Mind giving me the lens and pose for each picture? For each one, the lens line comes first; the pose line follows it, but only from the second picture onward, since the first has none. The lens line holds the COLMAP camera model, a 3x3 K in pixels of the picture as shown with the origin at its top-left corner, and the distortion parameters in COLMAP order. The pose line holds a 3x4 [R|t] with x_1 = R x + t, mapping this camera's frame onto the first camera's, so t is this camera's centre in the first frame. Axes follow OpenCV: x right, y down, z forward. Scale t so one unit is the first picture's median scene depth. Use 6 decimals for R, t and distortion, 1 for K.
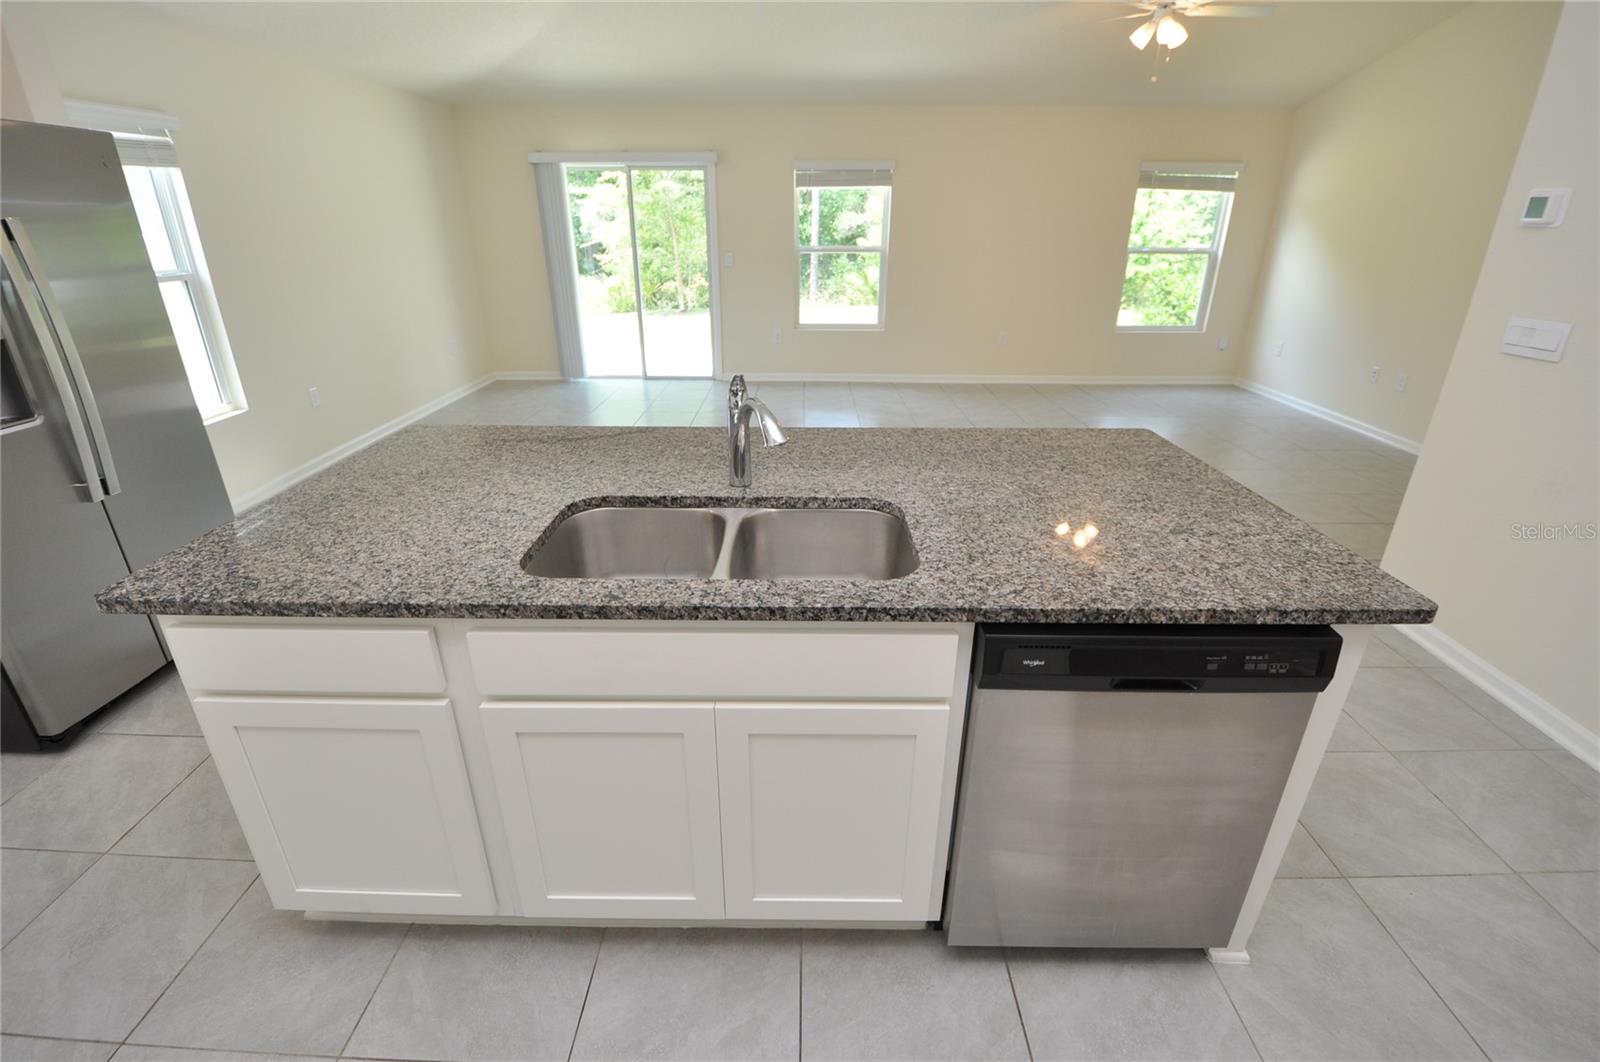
lens RADIAL K [[703.0, 0, 793.8], [0, 703.0, 517.5], [0, 0, 1]] dist [-0.000453, -0.009808]
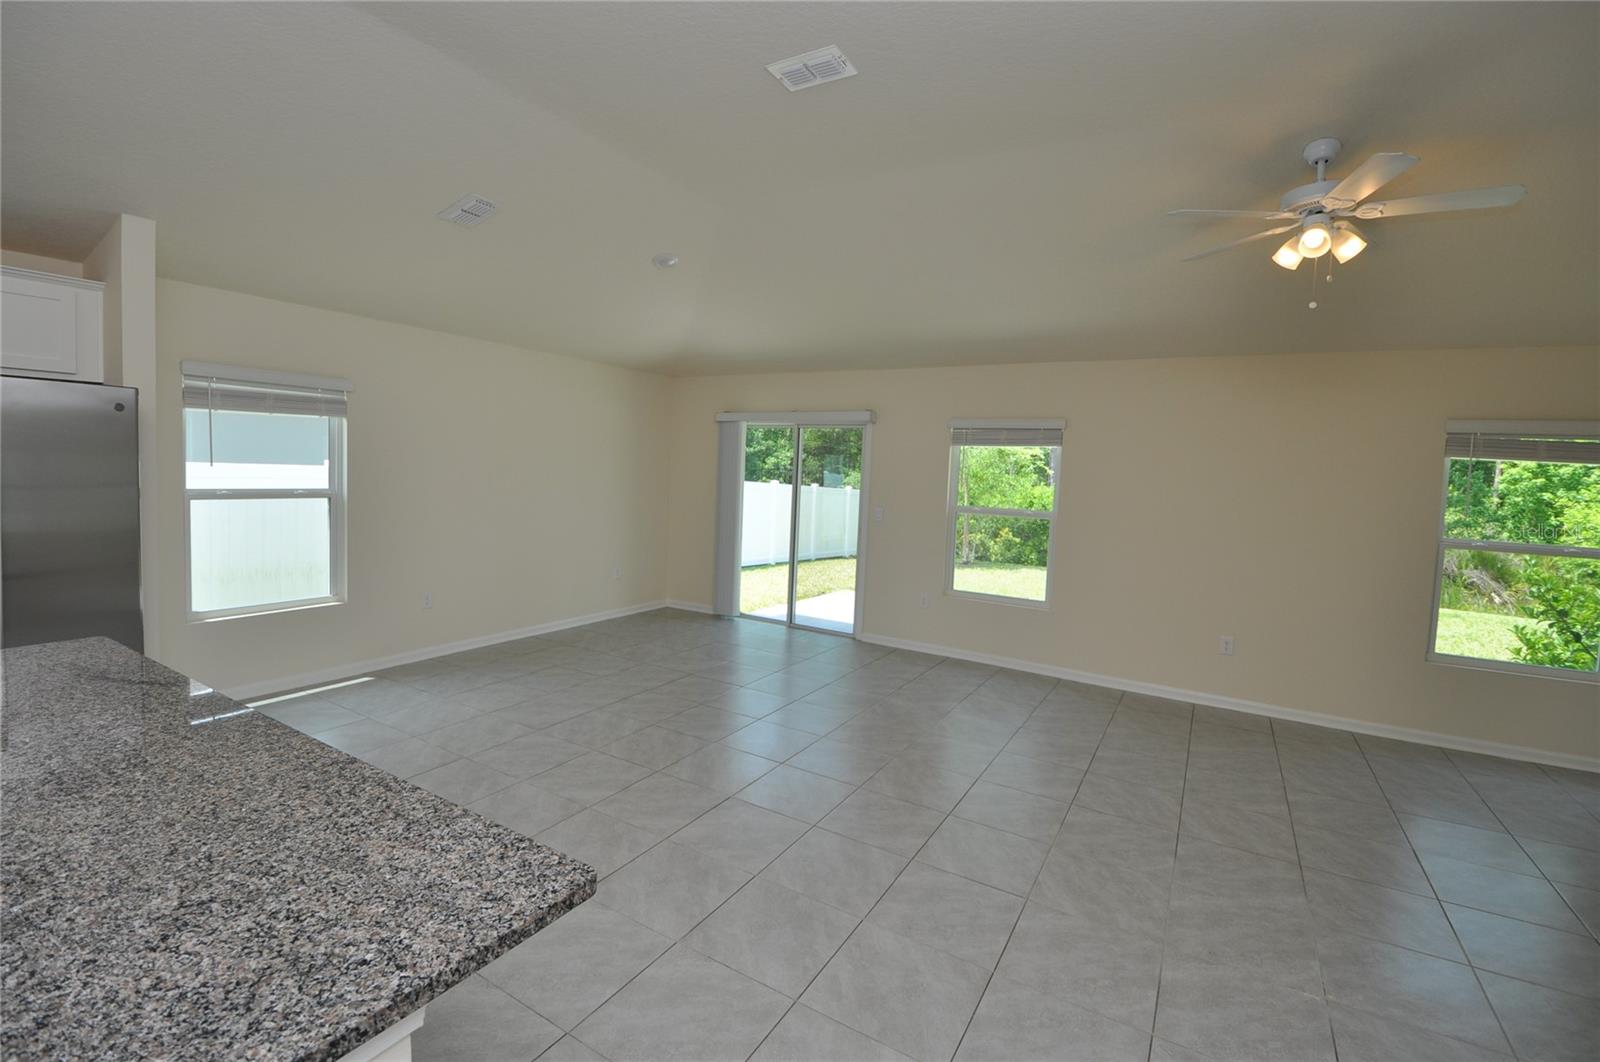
lens RADIAL K [[703.0, 0, 792.4], [0, 703.0, 515.0], [0, 0, 1]] dist [-0.000453, -0.009808]
pose [[0.863055, 0.068250, -0.500477, 0.300697], [-0.232865, 0.933014, -0.274333, -0.090635], [0.448229, 0.353308, 0.821136, 0.198234]]
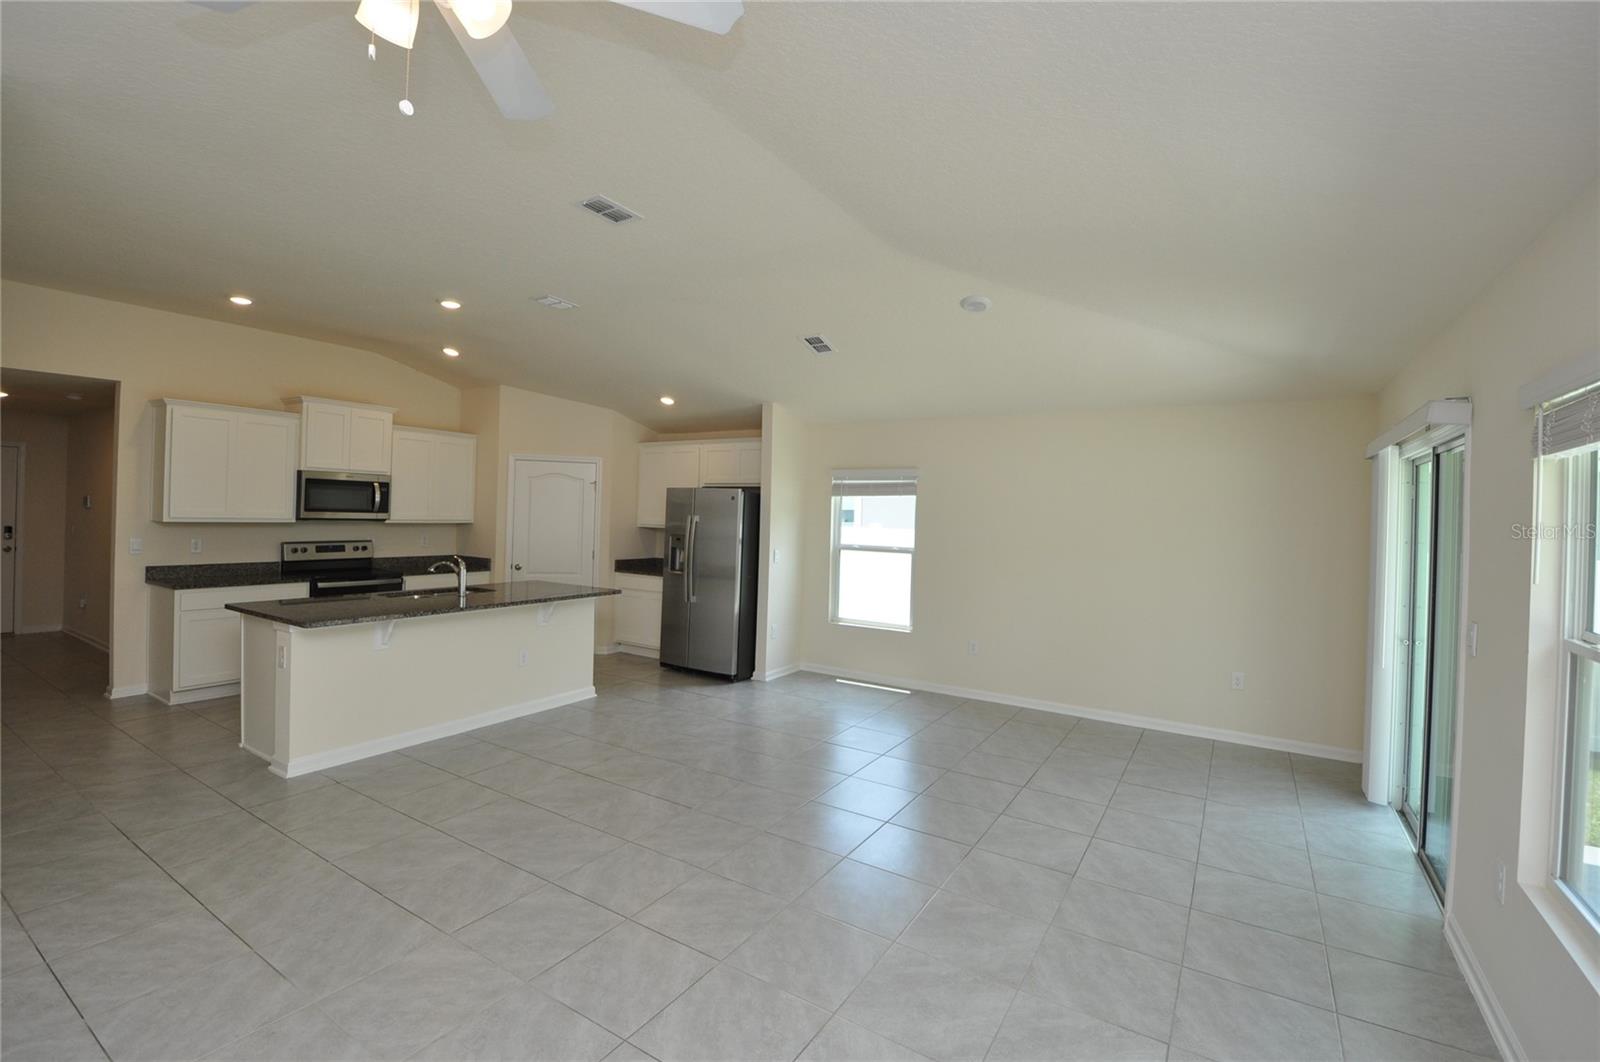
lens RADIAL K [[703.0, 0, 791.4], [0, 703.0, 517.4], [0, 0, 1]] dist [-0.000453, -0.009808]
pose [[-0.525644, -0.009141, -0.850656, 0.475233], [-0.356003, 0.910537, 0.210200, -0.406782], [0.772632, 0.413326, -0.481872, 0.935670]]
